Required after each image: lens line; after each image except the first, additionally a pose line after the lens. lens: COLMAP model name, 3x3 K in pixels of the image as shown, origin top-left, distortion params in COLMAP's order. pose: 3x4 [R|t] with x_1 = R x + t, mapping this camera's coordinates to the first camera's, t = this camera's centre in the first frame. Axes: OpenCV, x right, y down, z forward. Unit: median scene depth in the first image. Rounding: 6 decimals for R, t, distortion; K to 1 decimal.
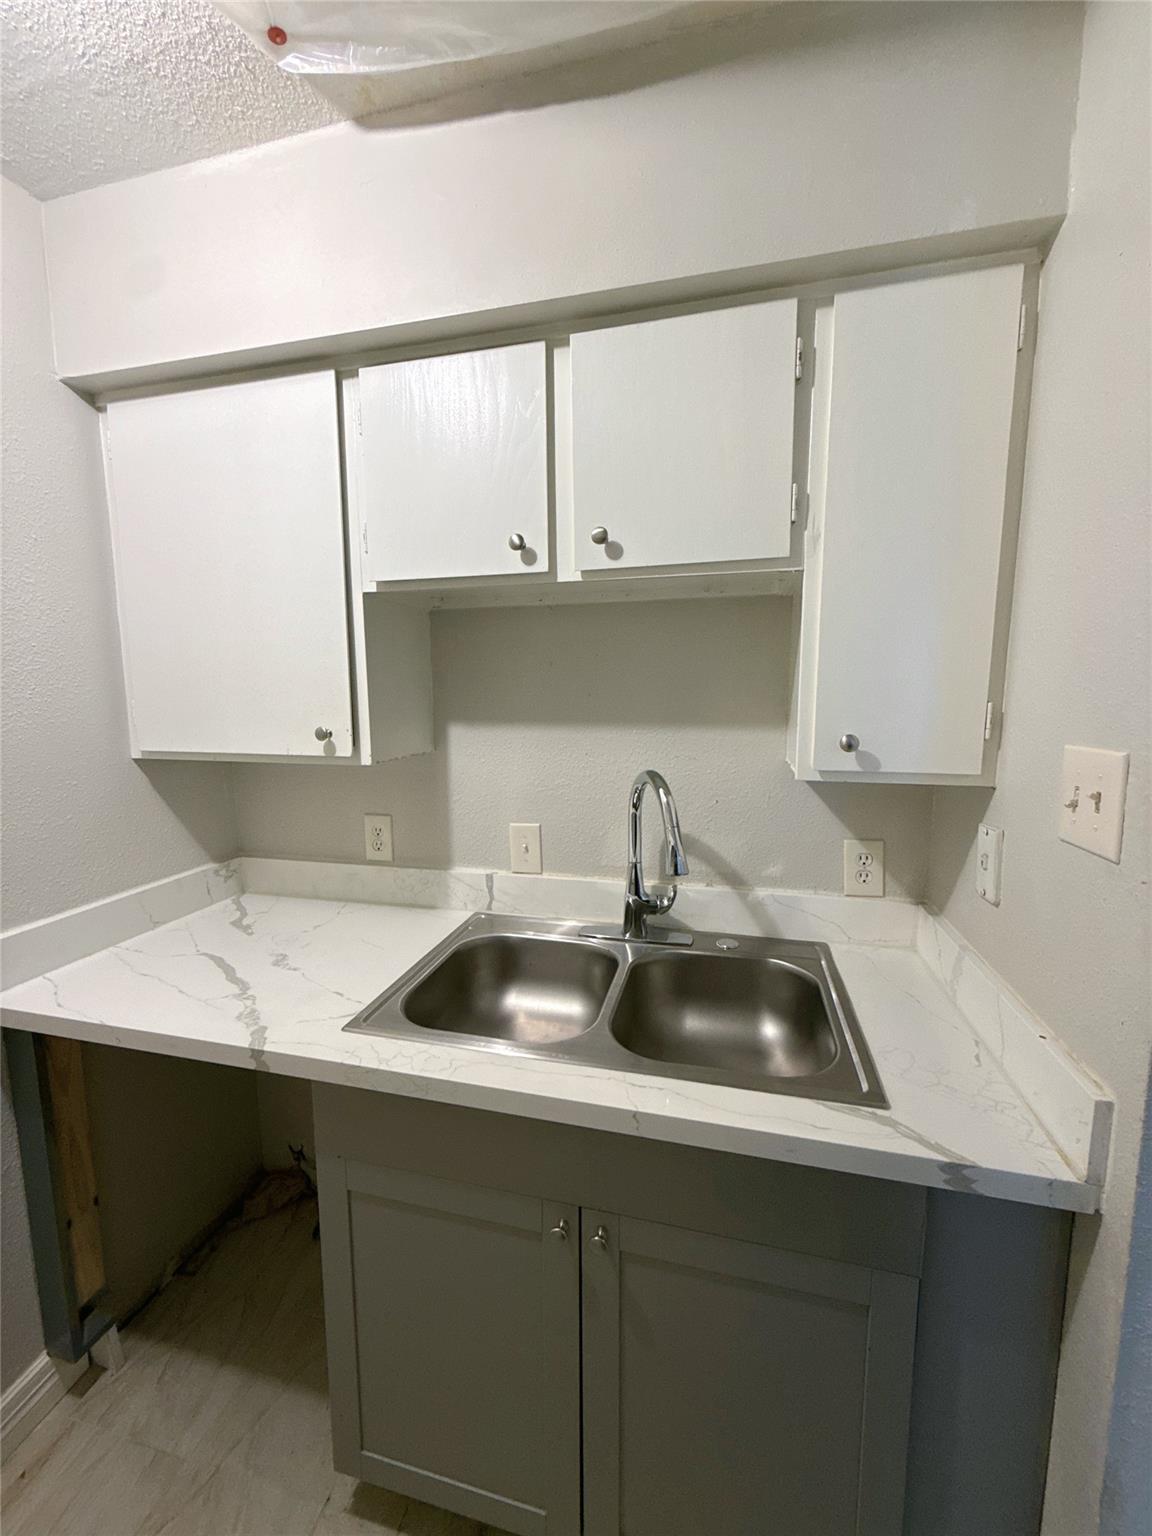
lens RADIAL K [[621.2, 0, 577.2], [0, 621.2, 762.7], [0, 0, 1]] dist [-0.000693, -0.000713]
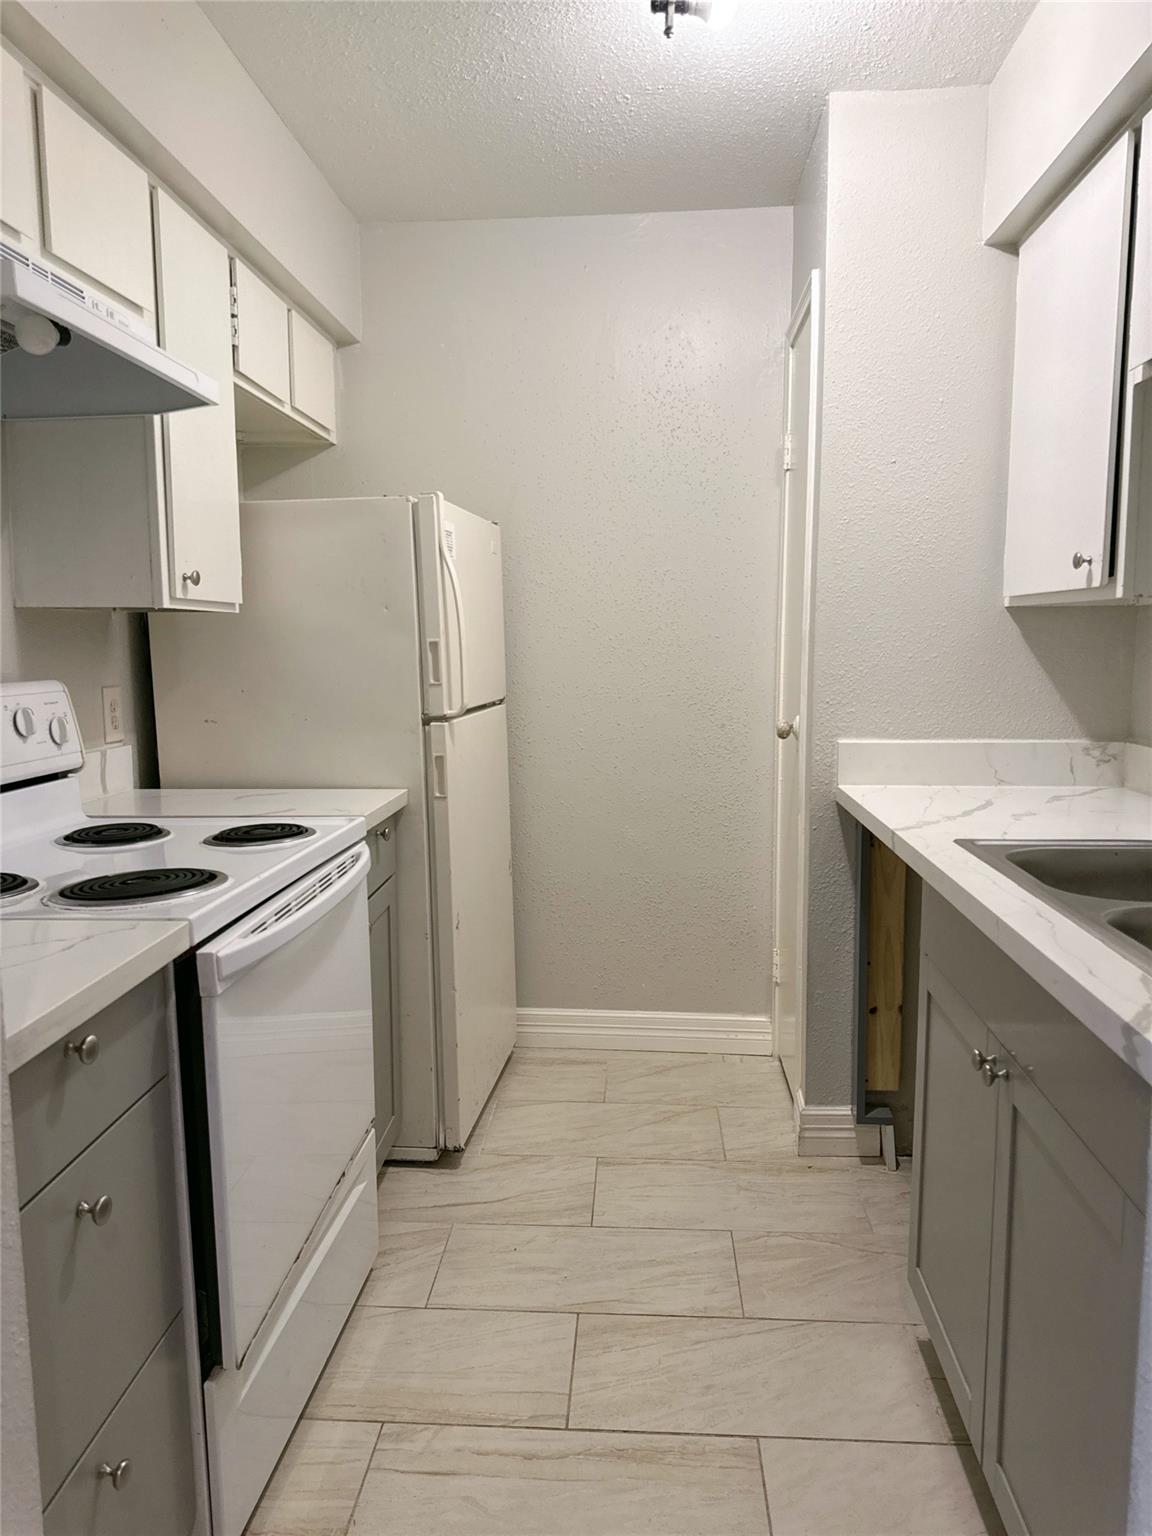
lens RADIAL K [[1075.0, 0, 576.0], [0, 1075.0, 768.0], [0, 0, 1]] dist [0.082296, -0.120143]
pose [[0.172806, 0.123496, -0.977183, 0.969422], [-0.111742, 0.988161, 0.105123, 0.154286], [0.978597, 0.091026, 0.184560, 0.049035]]
